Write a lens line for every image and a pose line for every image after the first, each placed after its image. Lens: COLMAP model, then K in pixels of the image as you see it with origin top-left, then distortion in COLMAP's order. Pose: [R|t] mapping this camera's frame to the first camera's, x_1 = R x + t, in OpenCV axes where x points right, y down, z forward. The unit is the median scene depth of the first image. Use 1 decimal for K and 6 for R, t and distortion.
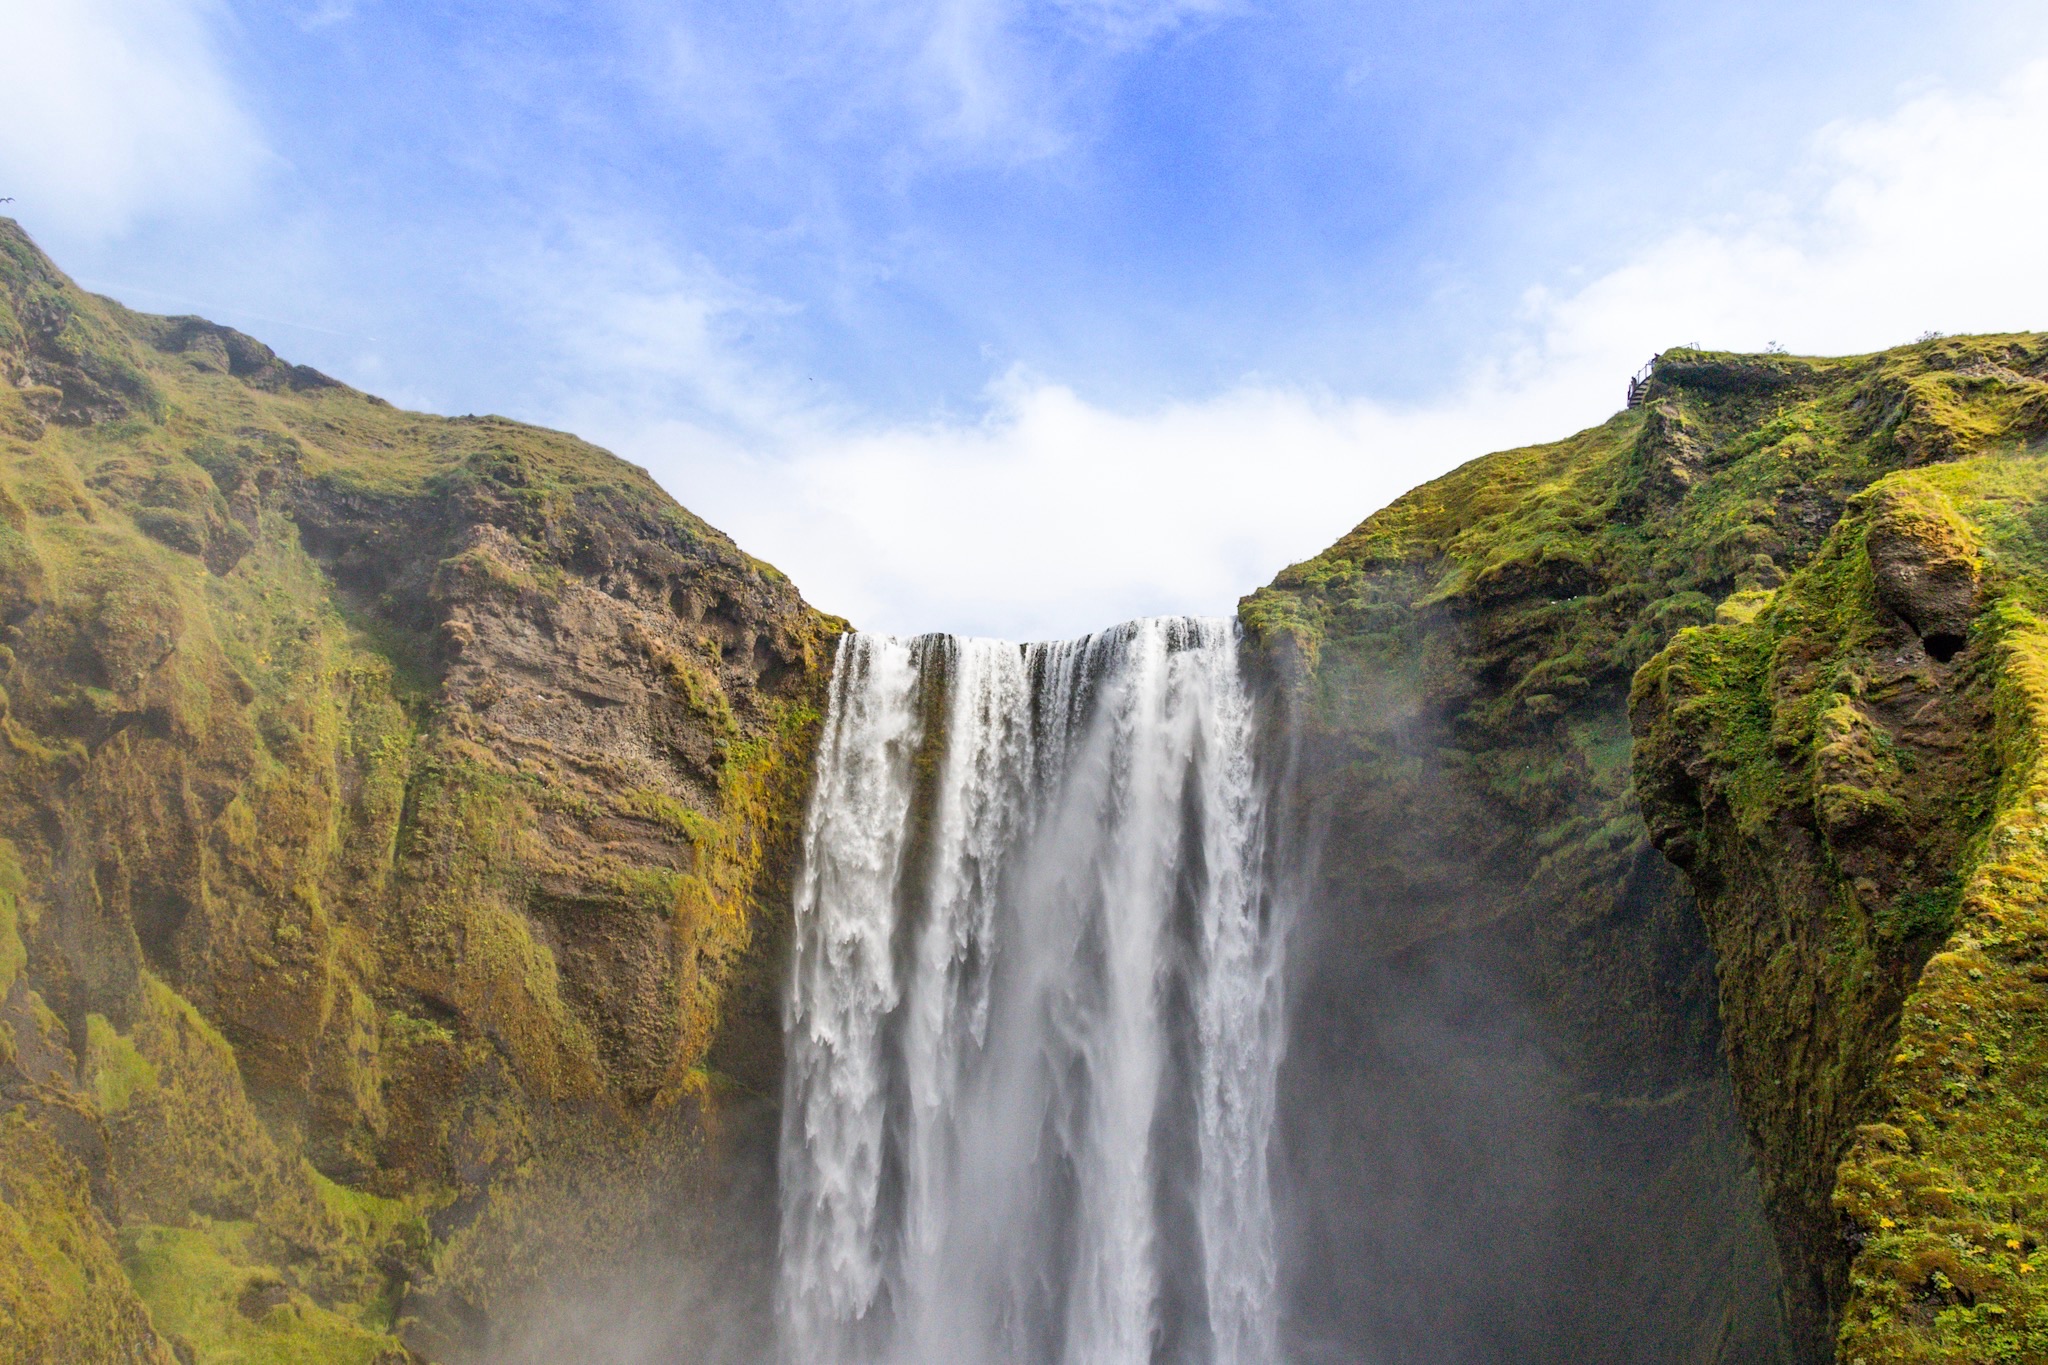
lens RADIAL K [[1802.2, 0, 1024.0], [0, 1802.2, 682.5], [0, 0, 1]] dist [0.039214, 0.000310]
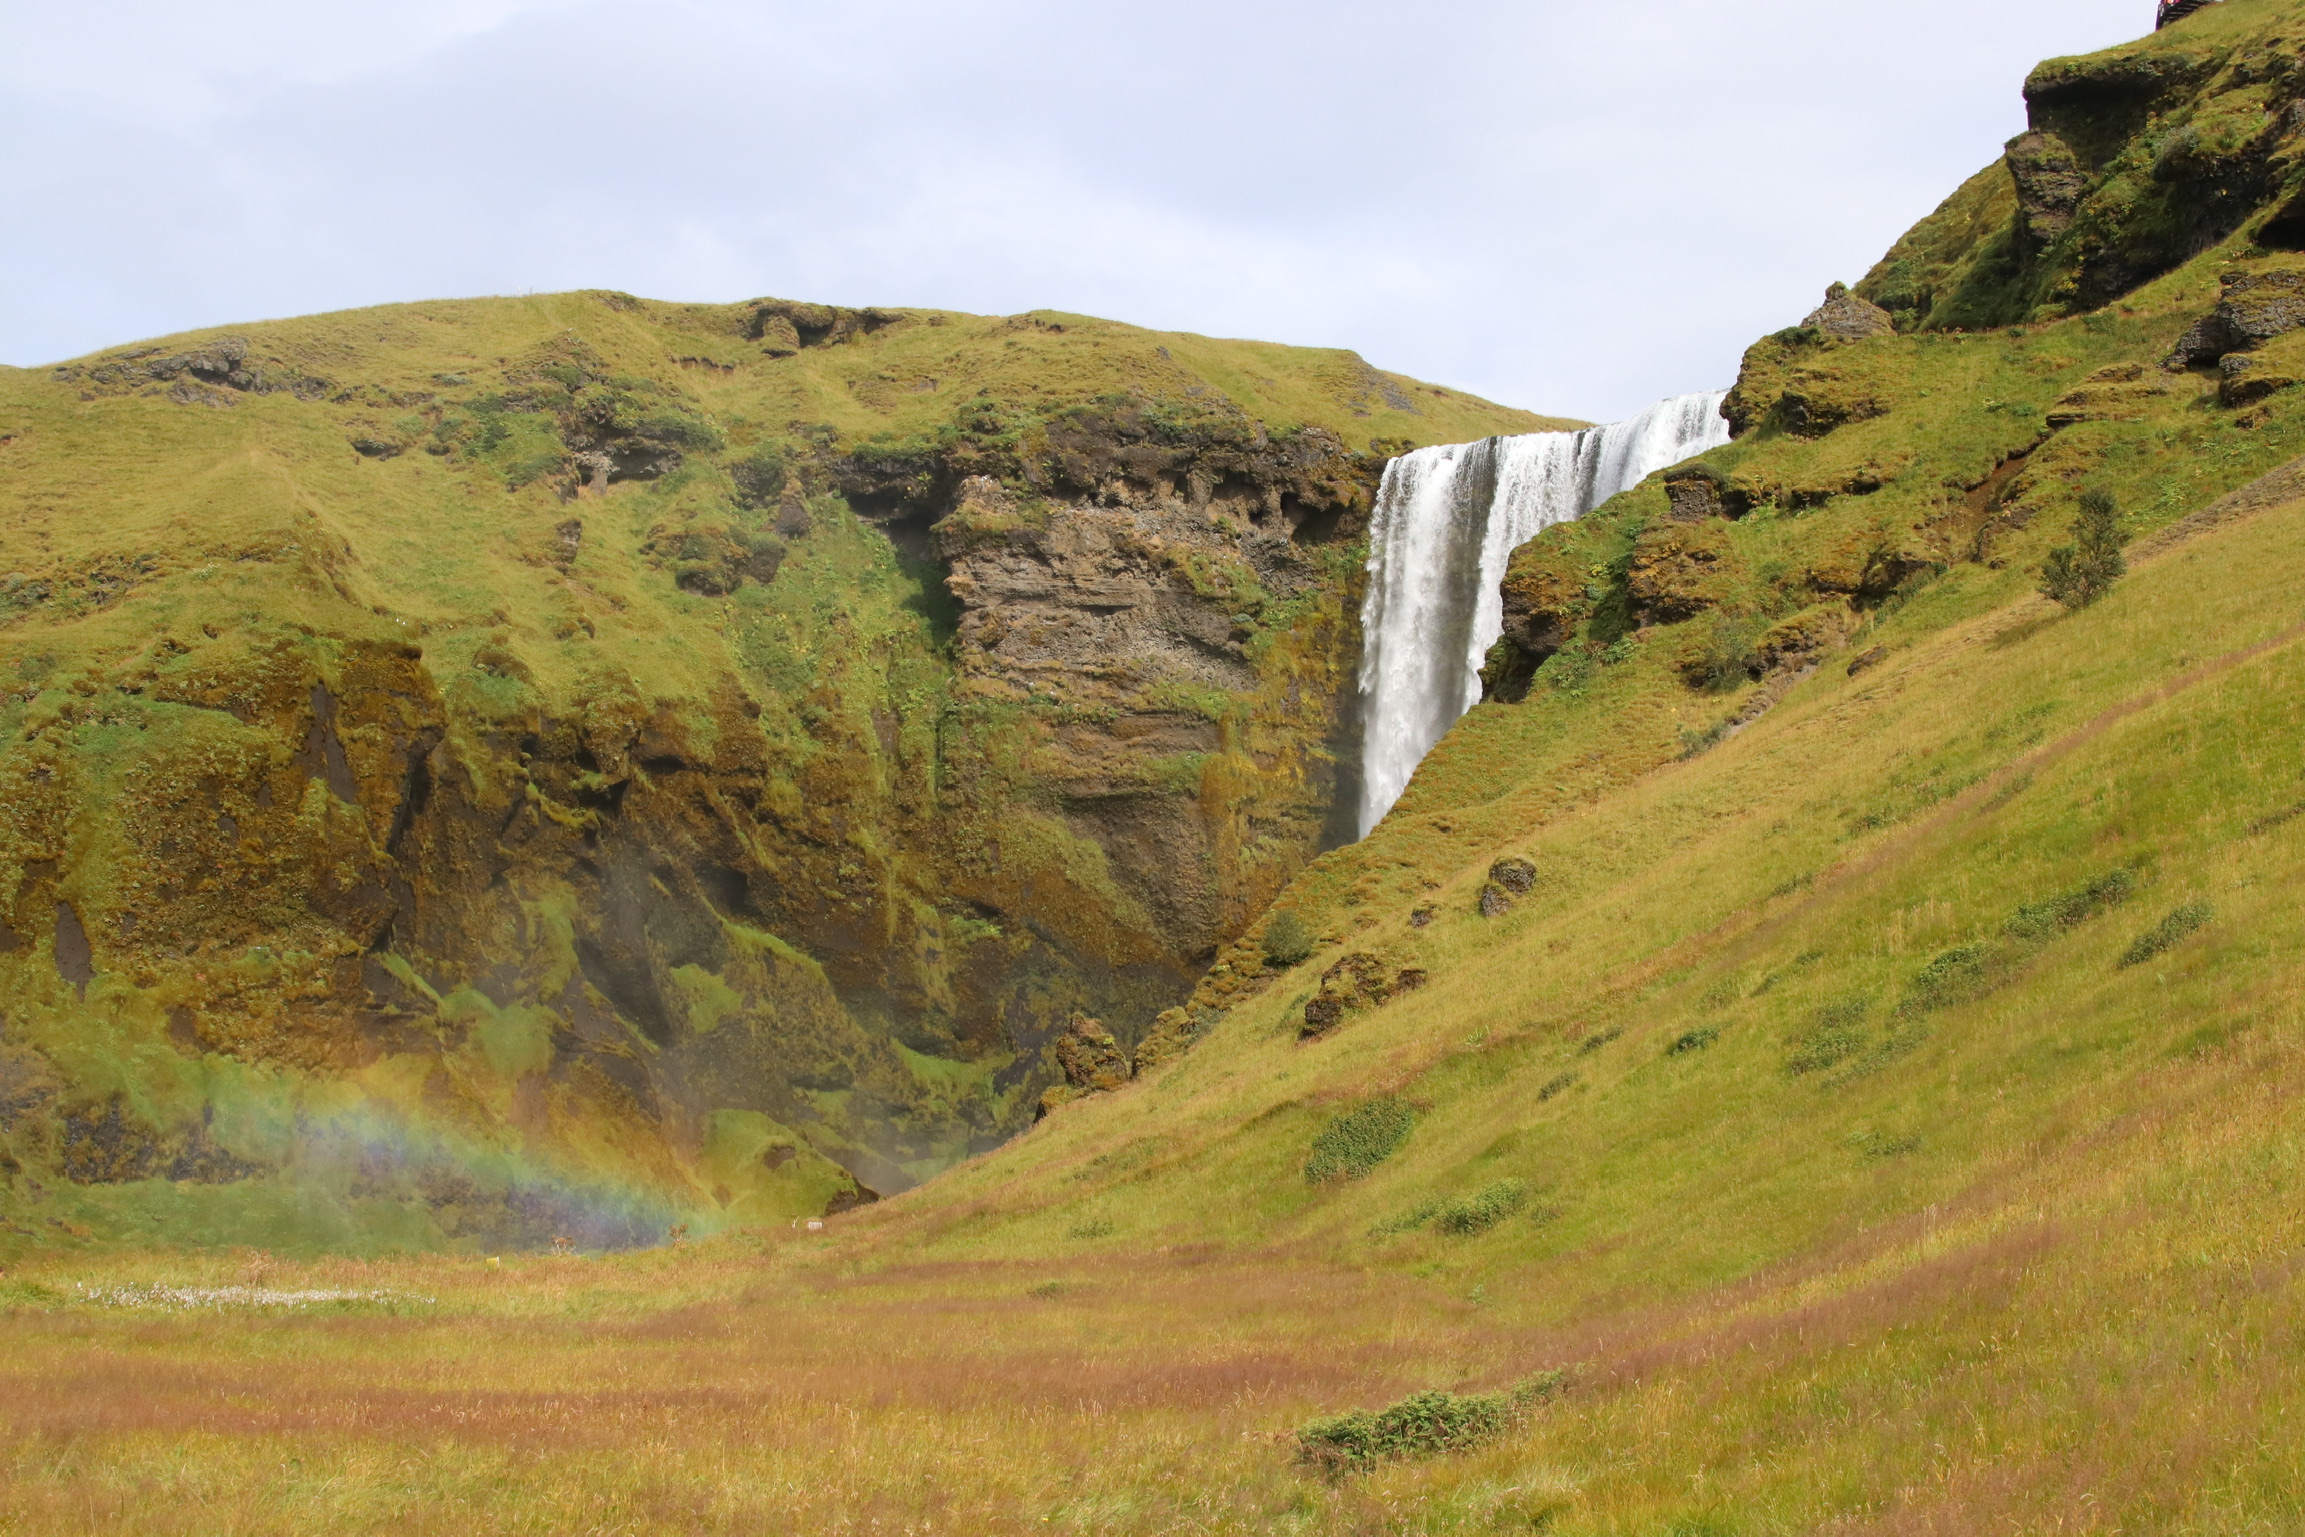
lens RADIAL K [[2924.8, 0, 1152.5], [0, 2924.8, 768.5], [0, 0, 1]] dist [0.090738, -0.006416]
pose [[0.830228, -0.088632, -0.550332, 0.761614], [0.221131, 0.958638, 0.179207, -0.211071], [0.511686, -0.270478, 0.815487, -0.457700]]
